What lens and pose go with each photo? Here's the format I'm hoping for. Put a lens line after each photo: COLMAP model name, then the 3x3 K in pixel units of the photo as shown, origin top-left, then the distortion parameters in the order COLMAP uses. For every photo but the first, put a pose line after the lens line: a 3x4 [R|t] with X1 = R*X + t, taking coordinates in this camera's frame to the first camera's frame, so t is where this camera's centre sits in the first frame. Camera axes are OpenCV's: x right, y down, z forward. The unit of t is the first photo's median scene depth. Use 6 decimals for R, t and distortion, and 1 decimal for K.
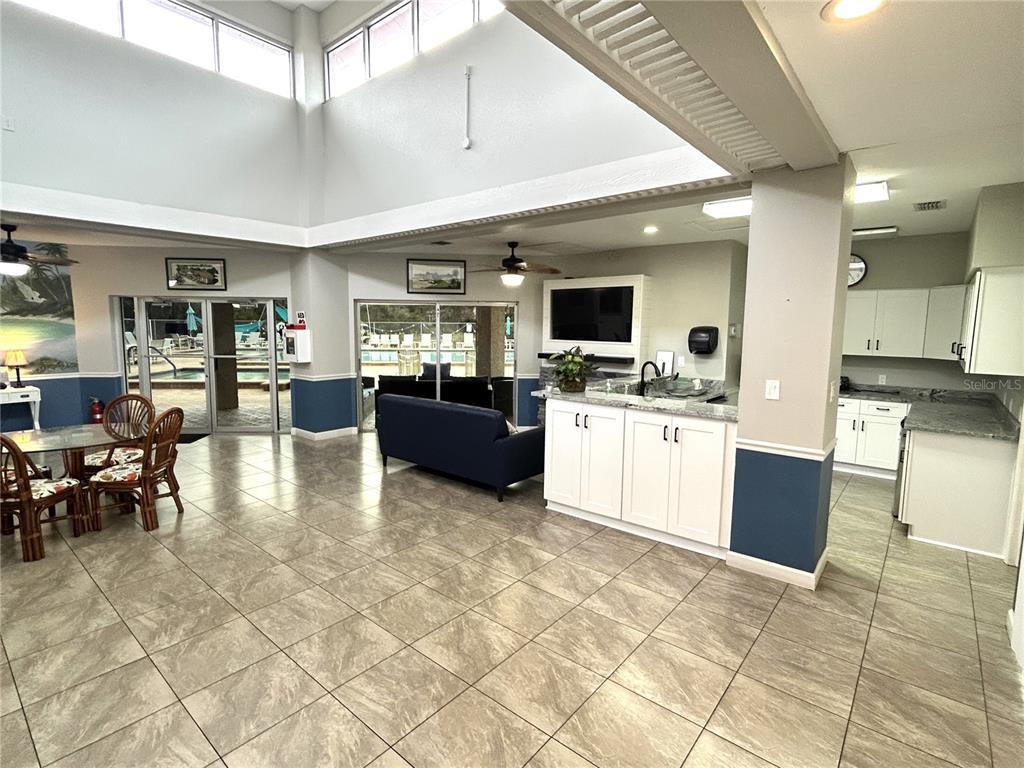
lens RADIAL K [[522.0, 0, 508.9], [0, 522.0, 382.9], [0, 0, 1]] dist [0.003769, 0.001333]
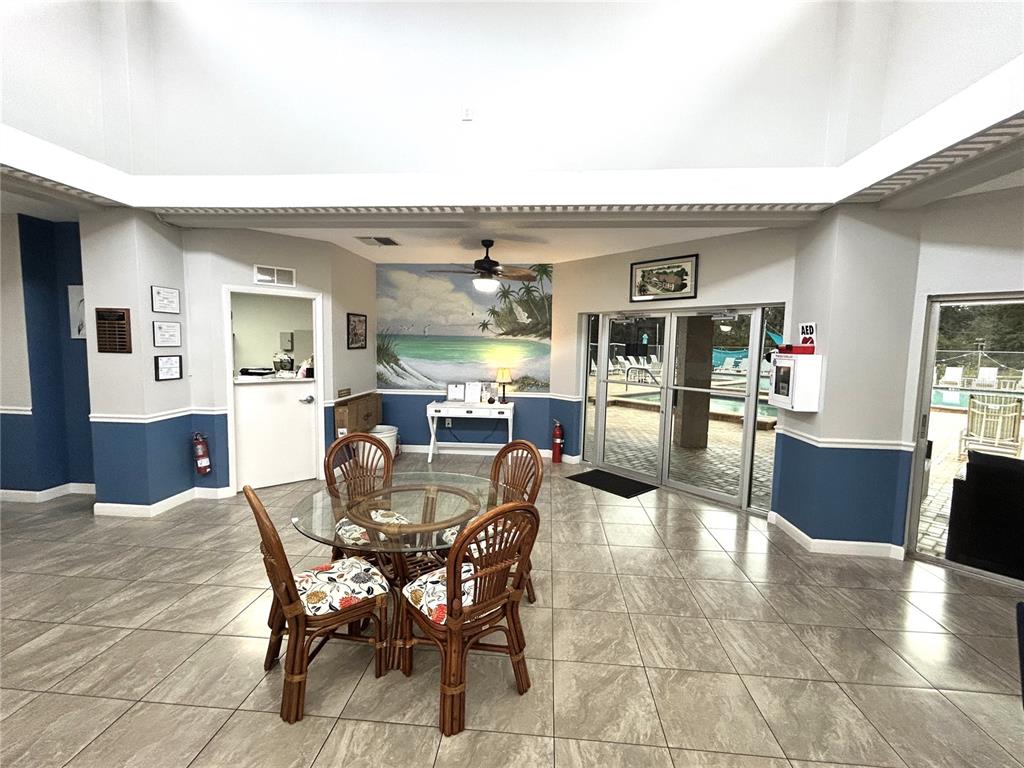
lens RADIAL K [[451.4, 0, 509.7], [0, 451.4, 382.0], [0, 0, 1]] dist [-0.012511, -0.000242]
pose [[0.587973, 0.069950, -0.805850, -0.184877], [-0.105414, 0.994384, 0.009402, -0.040939], [0.801982, 0.079420, 0.592045, 0.439516]]
